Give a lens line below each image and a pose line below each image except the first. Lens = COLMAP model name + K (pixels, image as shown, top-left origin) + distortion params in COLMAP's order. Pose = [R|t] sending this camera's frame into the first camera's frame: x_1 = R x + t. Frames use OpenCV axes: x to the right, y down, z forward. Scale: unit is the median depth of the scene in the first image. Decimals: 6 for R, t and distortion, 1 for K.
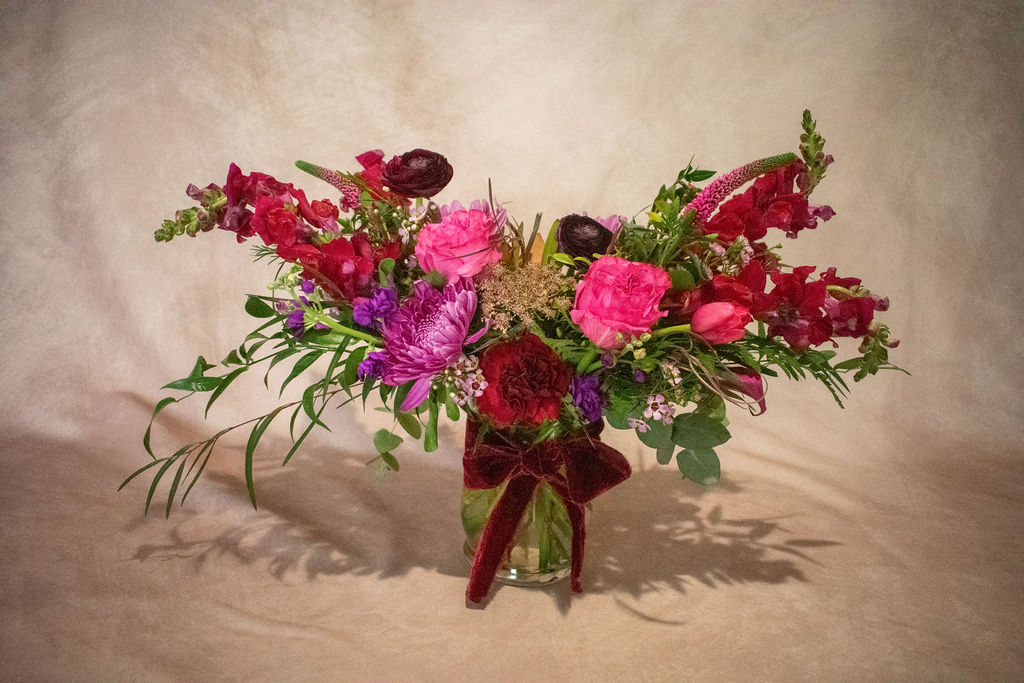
lens RADIAL K [[793.5, 0, 512.0], [0, 793.5, 341.5], [0, 0, 1]] dist [-0.076506, 0.003607]
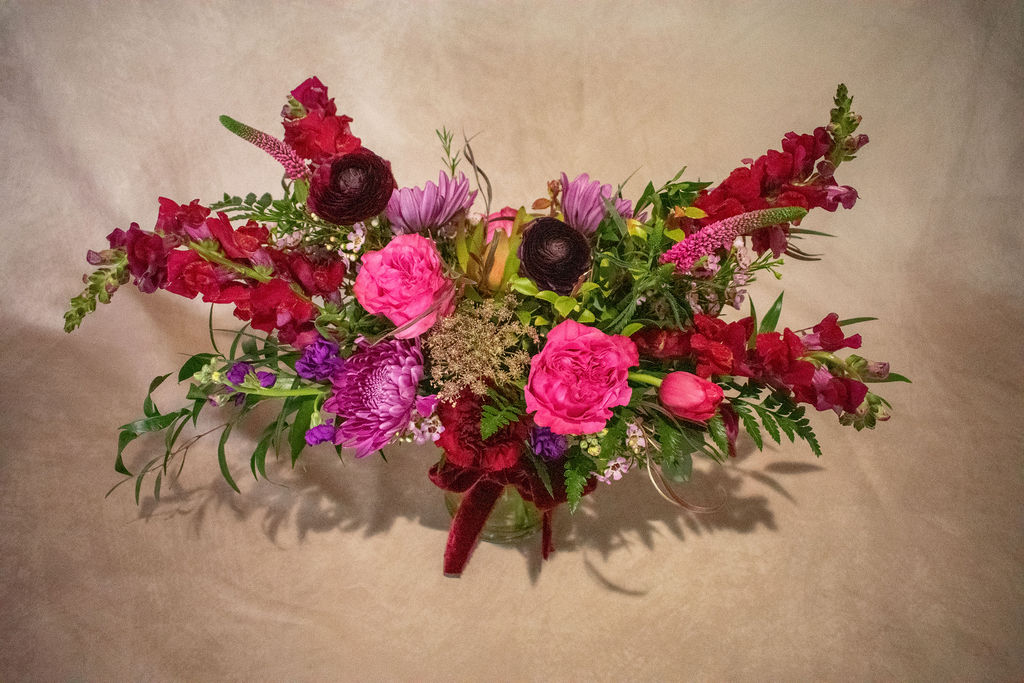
lens RADIAL K [[790.7, 0, 512.0], [0, 790.7, 341.5], [0, 0, 1]] dist [-0.073762, -0.008402]
pose [[0.998234, 0.002096, -0.059373, 0.094679], [0.025209, 0.889998, 0.455268, -0.417203], [0.053796, -0.455960, 0.888373, 0.181116]]
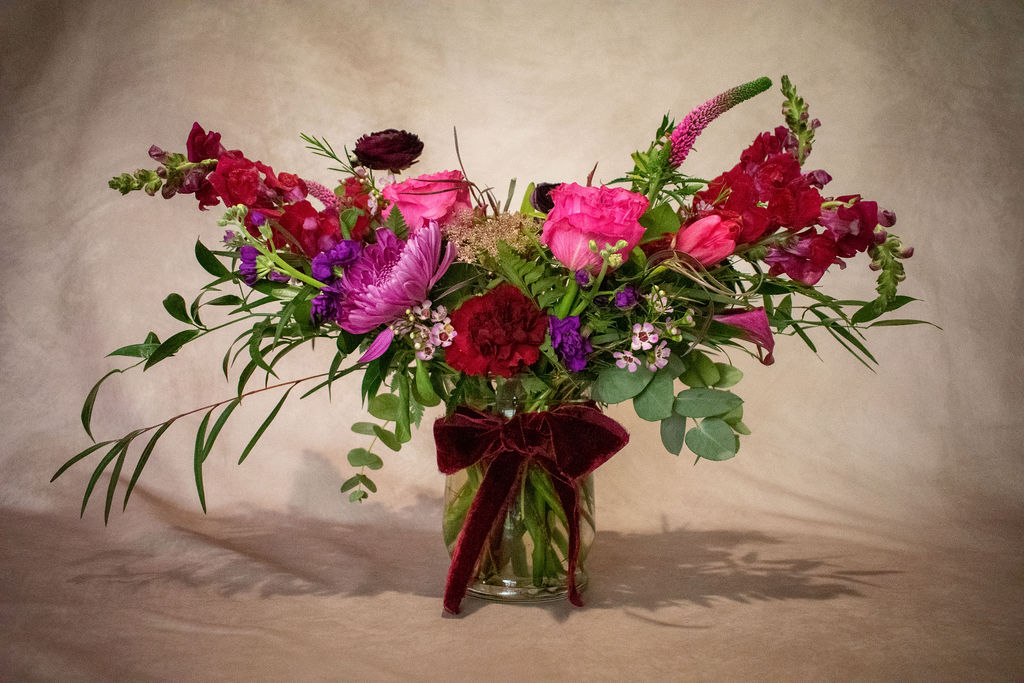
lens RADIAL K [[793.5, 0, 512.0], [0, 793.5, 341.5], [0, 0, 1]] dist [-0.076506, 0.003607]
pose [[0.997573, -0.049387, -0.049088, 0.066594], [0.033903, 0.960242, -0.277103, 0.276877], [0.060822, 0.274766, 0.959585, 0.127136]]
